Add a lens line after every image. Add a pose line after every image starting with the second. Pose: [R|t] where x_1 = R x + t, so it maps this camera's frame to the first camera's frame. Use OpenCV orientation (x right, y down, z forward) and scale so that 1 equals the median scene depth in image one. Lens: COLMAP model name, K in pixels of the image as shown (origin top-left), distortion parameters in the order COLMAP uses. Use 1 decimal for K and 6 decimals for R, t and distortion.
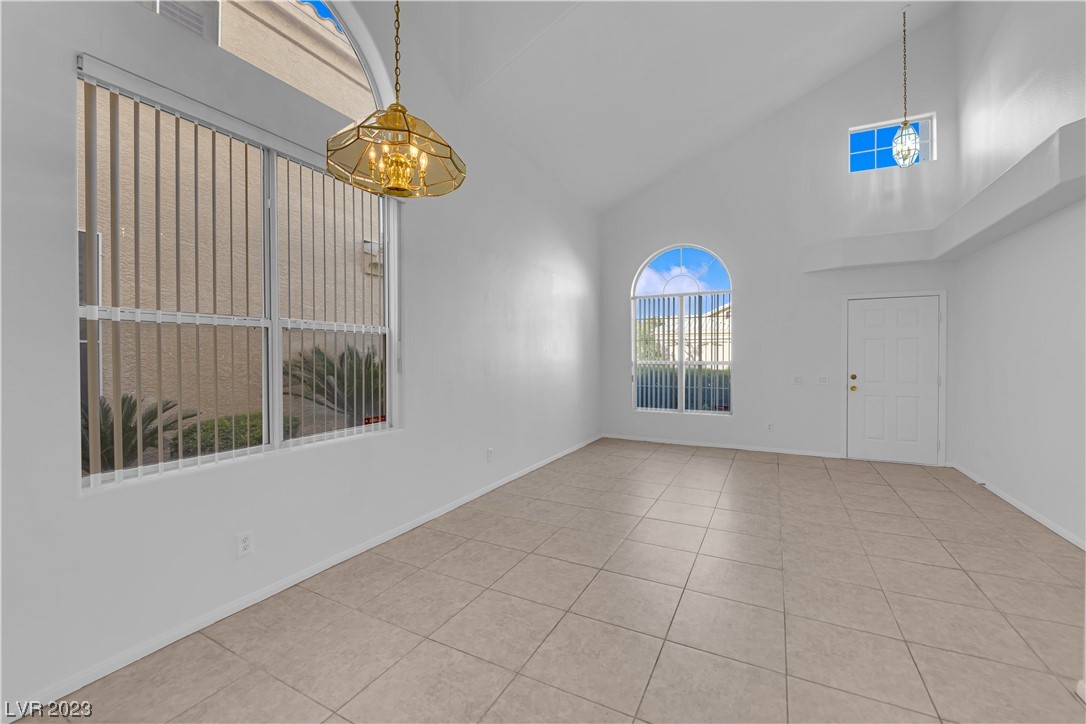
lens RADIAL K [[439.6, 0, 541.0], [0, 439.6, 361.3], [0, 0, 1]] dist [-0.015677, -0.000673]
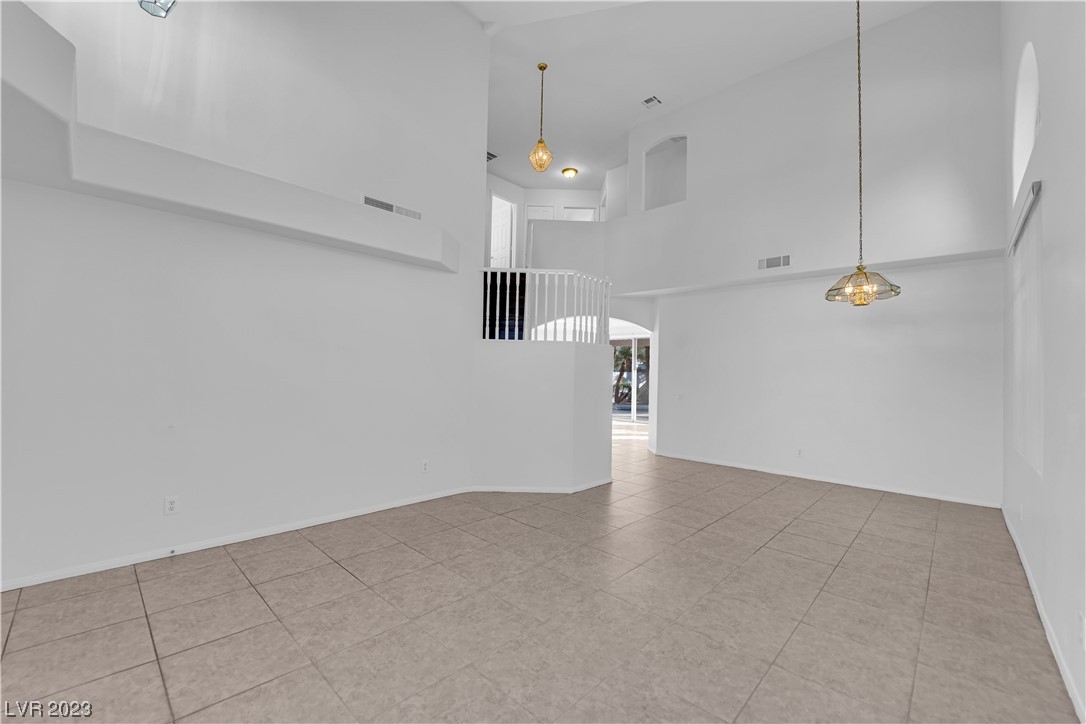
lens RADIAL K [[441.6, 0, 540.0], [0, 441.6, 360.8], [0, 0, 1]] dist [-0.009082, -0.000693]
pose [[-0.962207, -0.011739, 0.272067, 0.316806], [-0.015569, 0.999808, -0.011921, -0.031629], [-0.271875, -0.015707, -0.962204, 1.835564]]
